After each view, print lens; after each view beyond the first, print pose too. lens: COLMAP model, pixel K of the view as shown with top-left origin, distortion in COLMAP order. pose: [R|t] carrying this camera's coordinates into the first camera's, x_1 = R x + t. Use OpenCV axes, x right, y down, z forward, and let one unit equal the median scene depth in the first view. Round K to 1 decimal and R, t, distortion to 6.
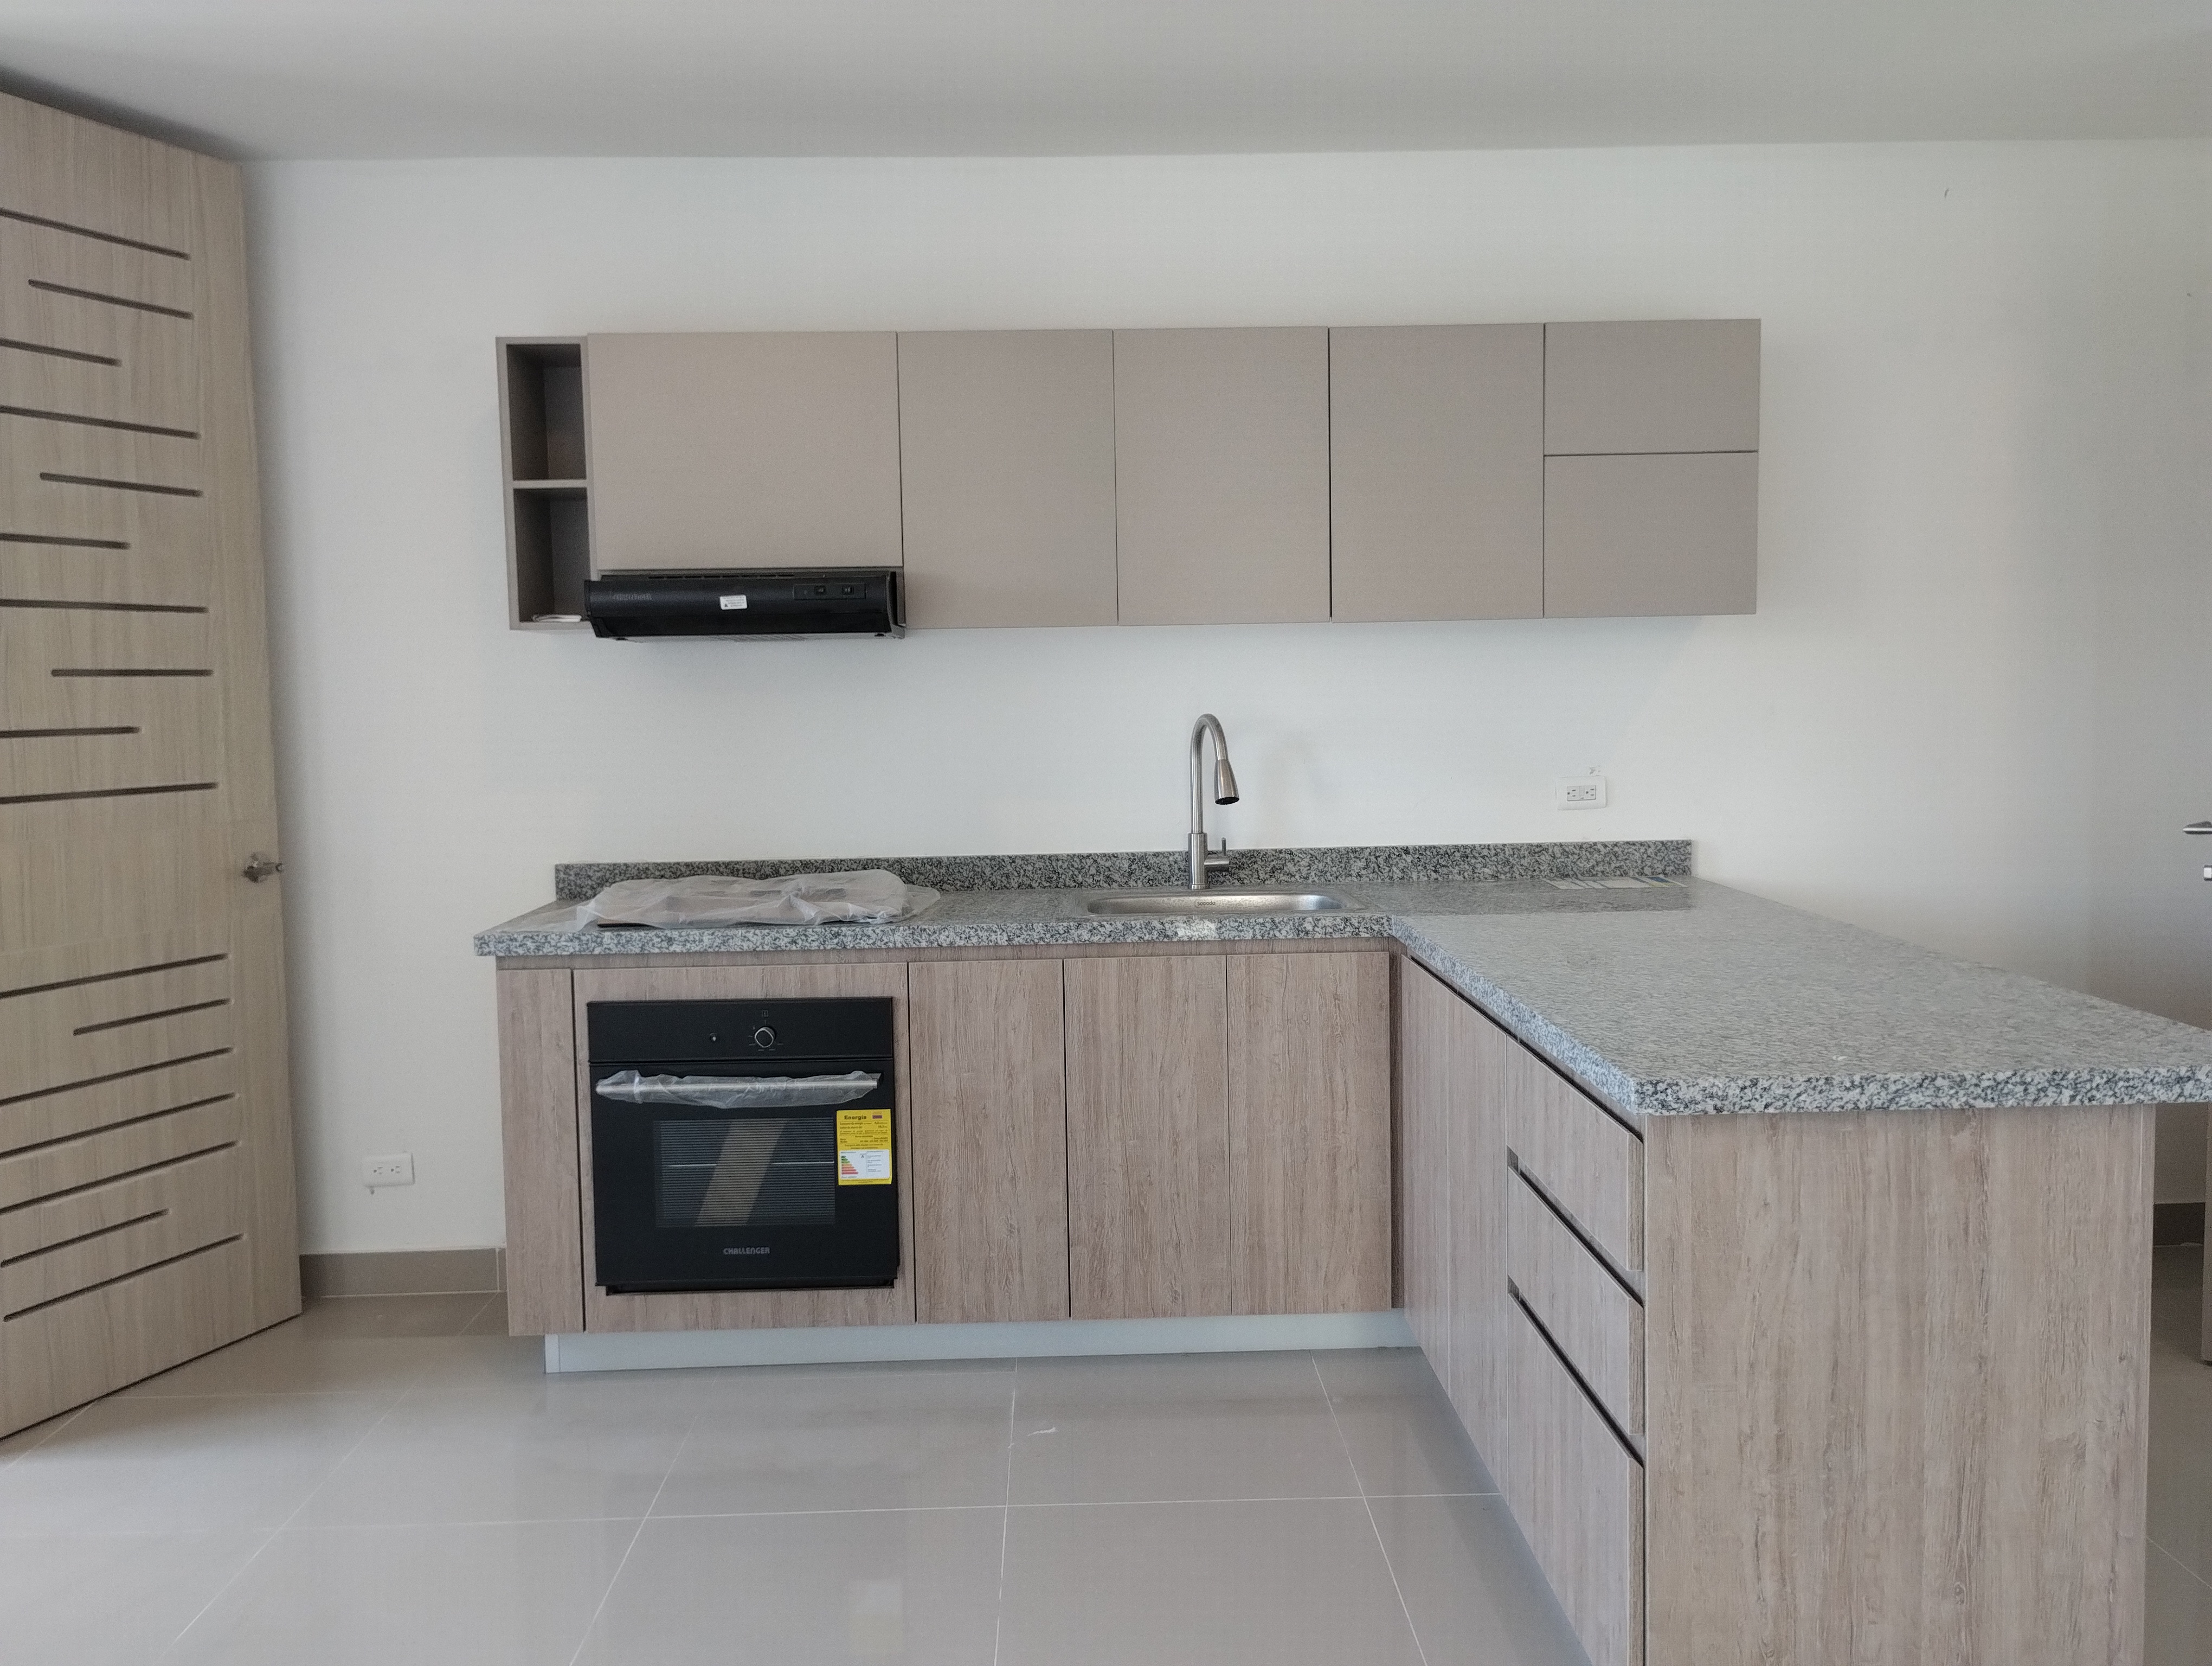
lens RADIAL K [[1838.4, 0, 1106.0], [0, 1838.4, 833.0], [0, 0, 1]] dist [0.075172, -0.112283]
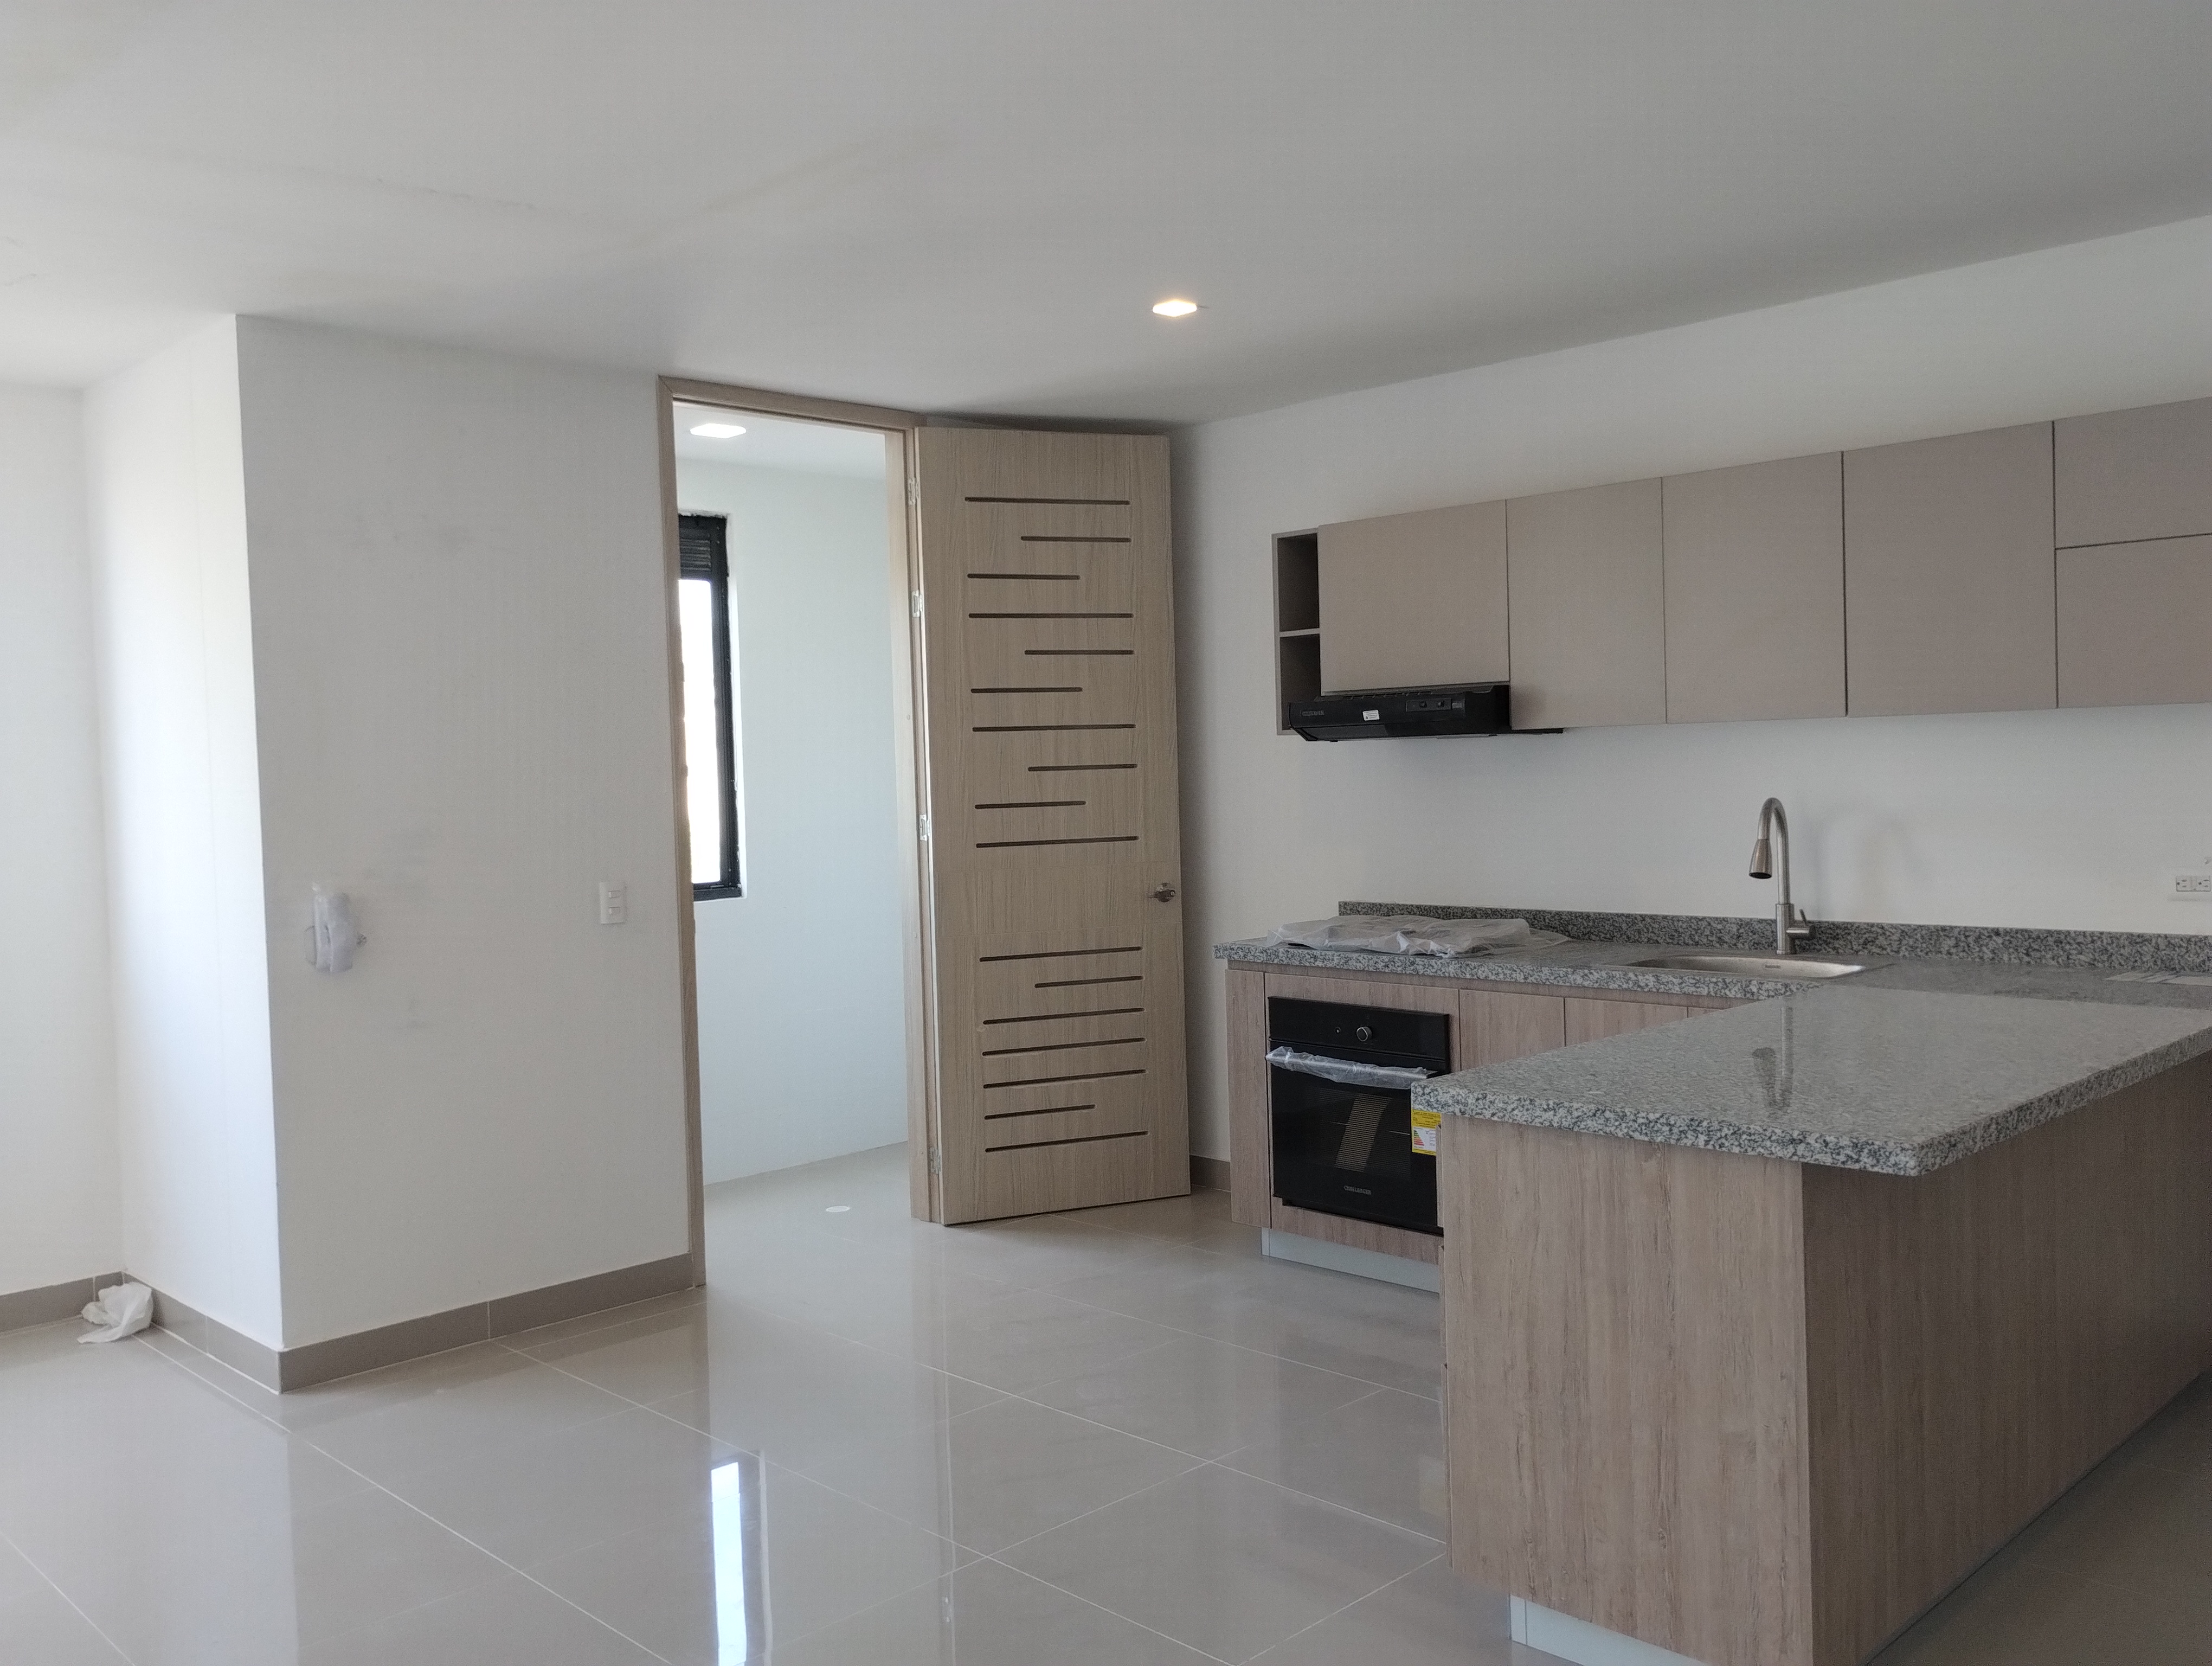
lens RADIAL K [[1838.4, 0, 1106.0], [0, 1838.4, 833.0], [0, 0, 1]] dist [0.075172, -0.112283]
pose [[0.687653, 0.025297, -0.725599, 0.662984], [-0.041430, 0.999132, -0.004431, -0.023686], [0.724856, 0.033109, 0.688104, -0.081280]]
